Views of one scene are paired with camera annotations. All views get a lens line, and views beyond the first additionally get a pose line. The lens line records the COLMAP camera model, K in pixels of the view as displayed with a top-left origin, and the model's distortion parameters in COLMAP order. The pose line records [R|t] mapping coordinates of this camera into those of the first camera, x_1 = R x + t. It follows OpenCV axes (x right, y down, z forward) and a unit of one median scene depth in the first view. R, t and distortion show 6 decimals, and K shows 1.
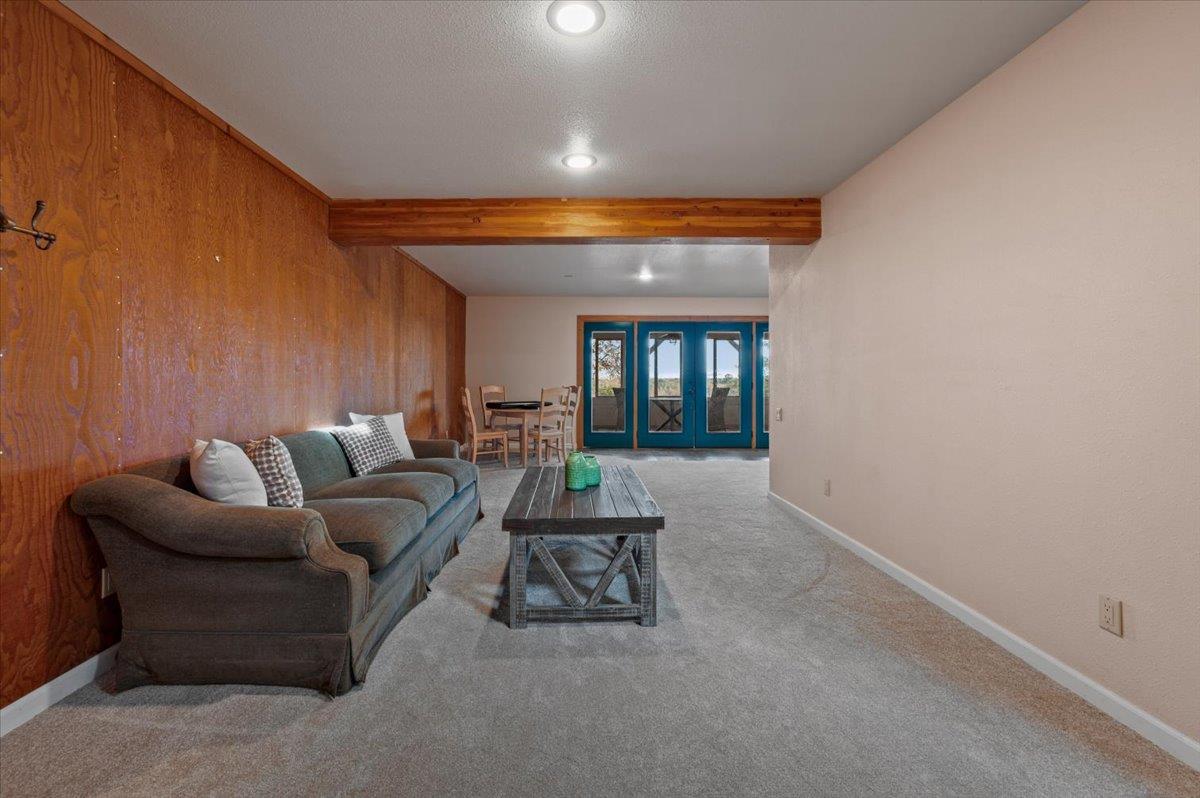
lens RADIAL K [[497.7, 0, 592.8], [0, 497.7, 379.4], [0, 0, 1]] dist [-0.033388, 0.030820]
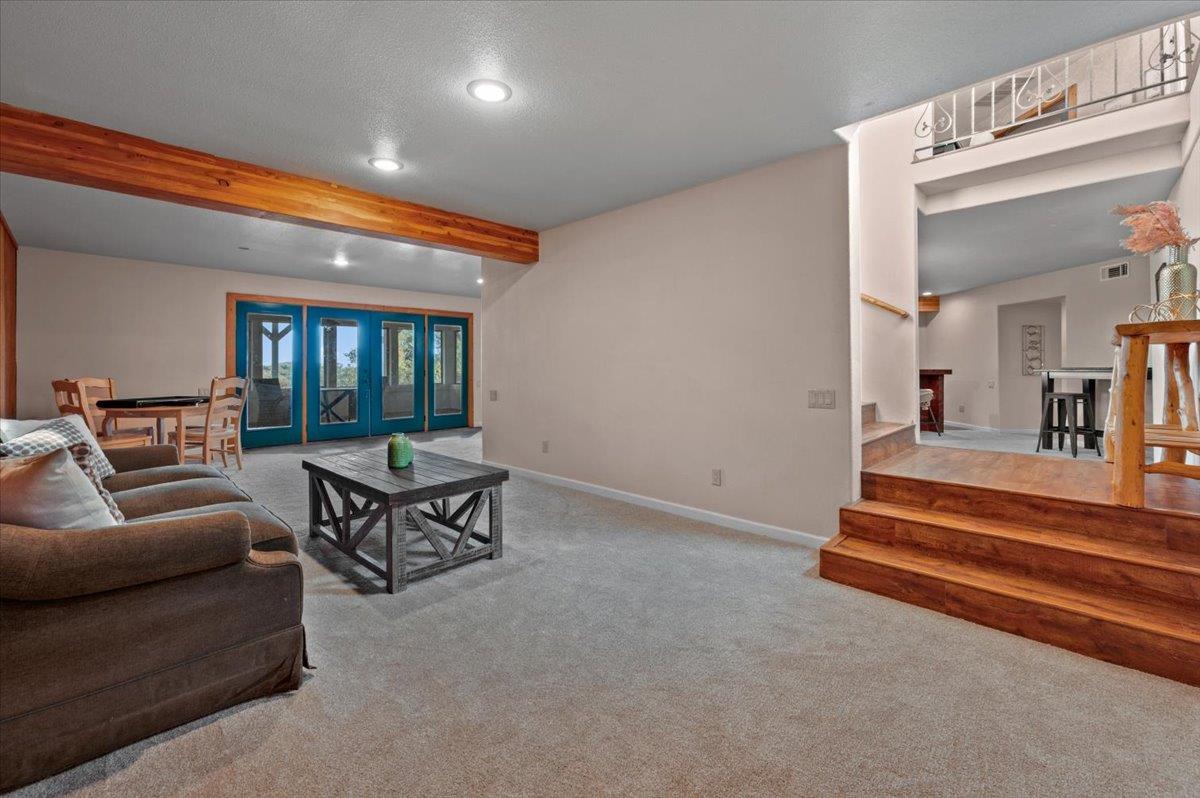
lens RADIAL K [[488.9, 0, 599.0], [0, 488.9, 362.6], [0, 0, 1]] dist [0.000513, 0.009251]
pose [[0.710557, 0.003781, 0.703630, -0.369985], [0.004116, 0.999946, -0.009530, 0.001176], [-0.703628, 0.009667, 0.710503, -0.060814]]
